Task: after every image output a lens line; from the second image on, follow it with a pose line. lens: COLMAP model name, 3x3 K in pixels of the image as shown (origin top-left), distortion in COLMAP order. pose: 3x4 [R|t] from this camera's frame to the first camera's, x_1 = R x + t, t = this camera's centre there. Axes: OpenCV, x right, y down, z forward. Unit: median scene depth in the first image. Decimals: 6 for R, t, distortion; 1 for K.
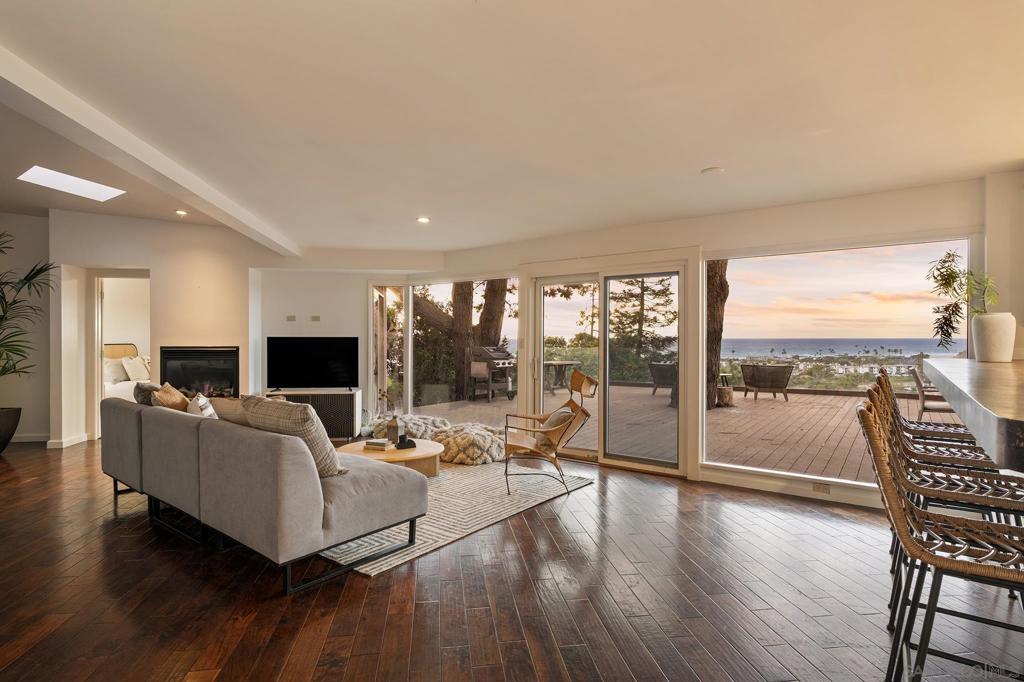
lens RADIAL K [[527.8, 0, 512.2], [0, 527.8, 339.0], [0, 0, 1]] dist [0.005758, 0.000539]
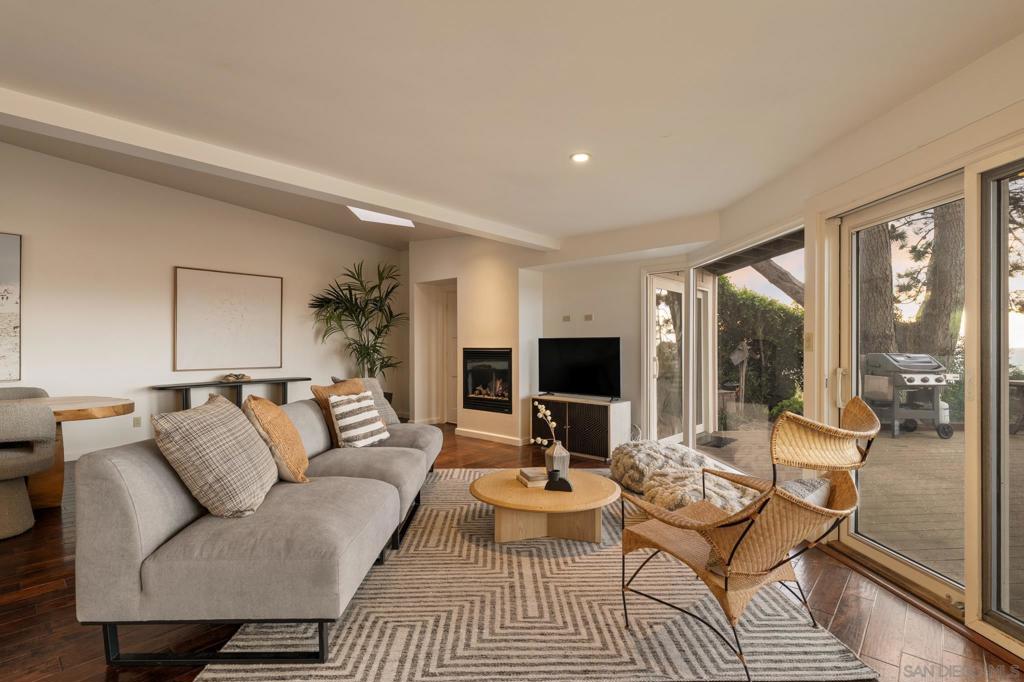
lens RADIAL K [[482.8, 0, 511.9], [0, 482.8, 344.6], [0, 0, 1]] dist [-0.002718, 0.000178]
pose [[0.642727, -0.007595, -0.766058, 0.181273], [-0.000516, 0.999946, -0.010346, 0.016426], [0.766095, 0.007045, 0.642688, 0.394420]]
